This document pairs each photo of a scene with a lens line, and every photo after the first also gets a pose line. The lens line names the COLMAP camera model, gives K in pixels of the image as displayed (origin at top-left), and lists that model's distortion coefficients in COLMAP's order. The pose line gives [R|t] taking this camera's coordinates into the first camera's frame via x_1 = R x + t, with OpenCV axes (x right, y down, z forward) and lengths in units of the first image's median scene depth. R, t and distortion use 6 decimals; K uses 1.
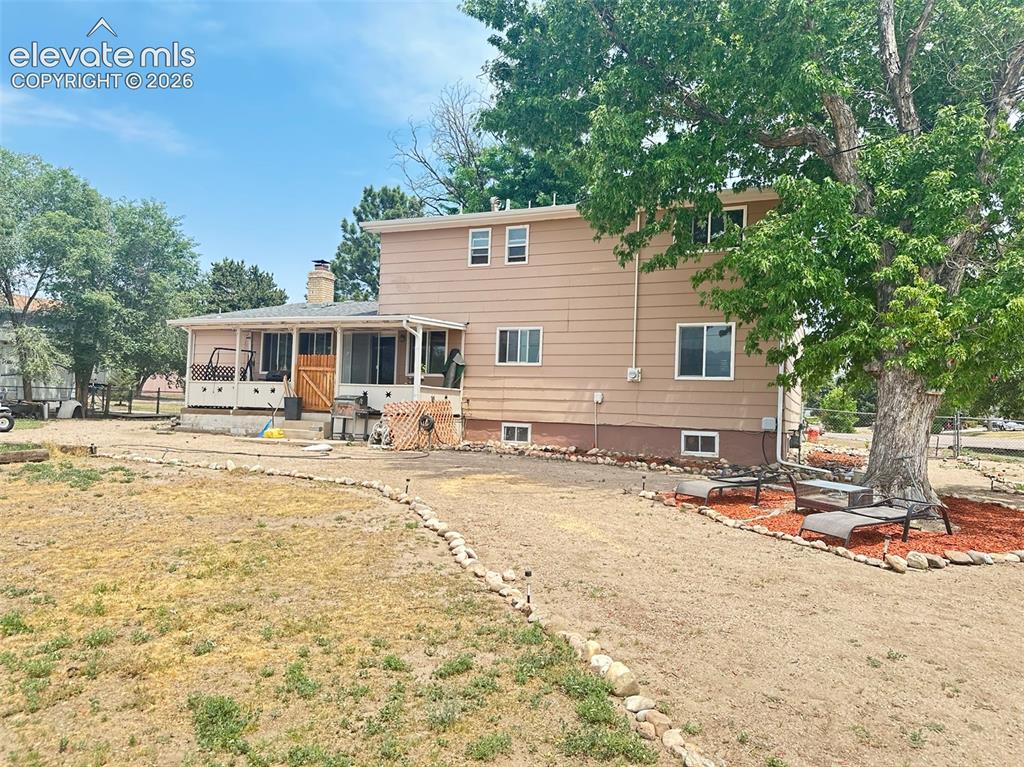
lens RADIAL K [[724.2, 0, 511.1], [0, 724.2, 388.7], [0, 0, 1]] dist [0.047847, -0.047561]
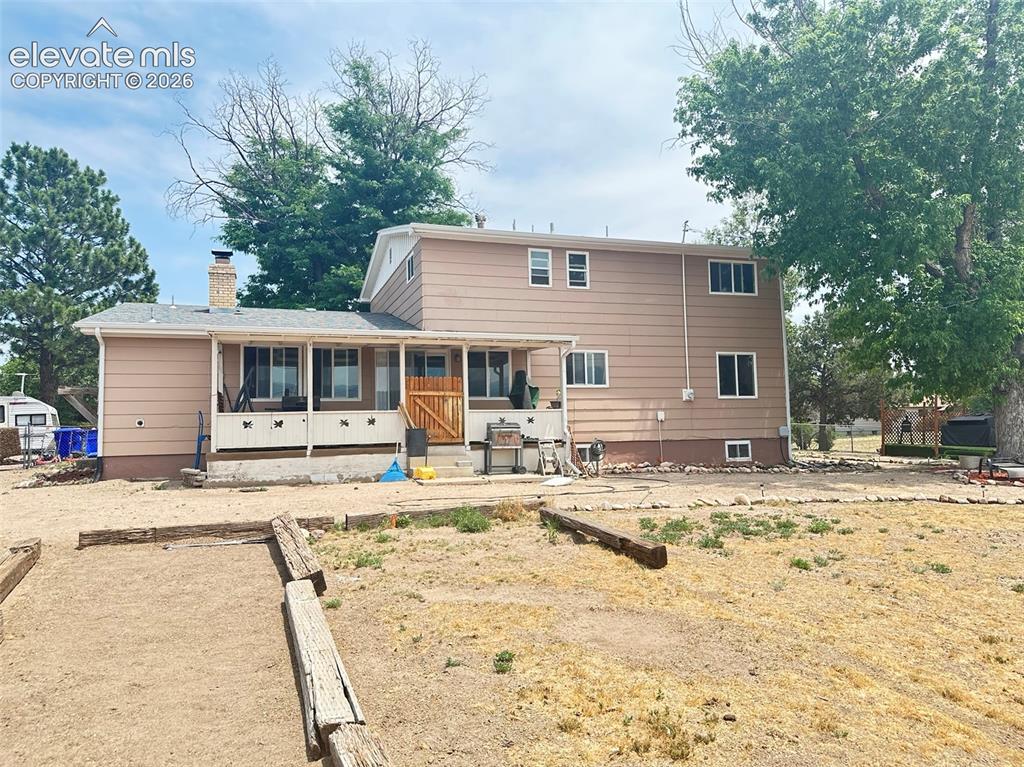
lens RADIAL K [[724.2, 0, 511.0], [0, 724.2, 378.9], [0, 0, 1]] dist [0.047847, -0.047561]
pose [[0.728752, 0.002196, 0.684774, -0.771866], [0.028023, 0.999062, -0.033027, -0.013817], [-0.684204, 0.043258, 0.728007, 0.331512]]
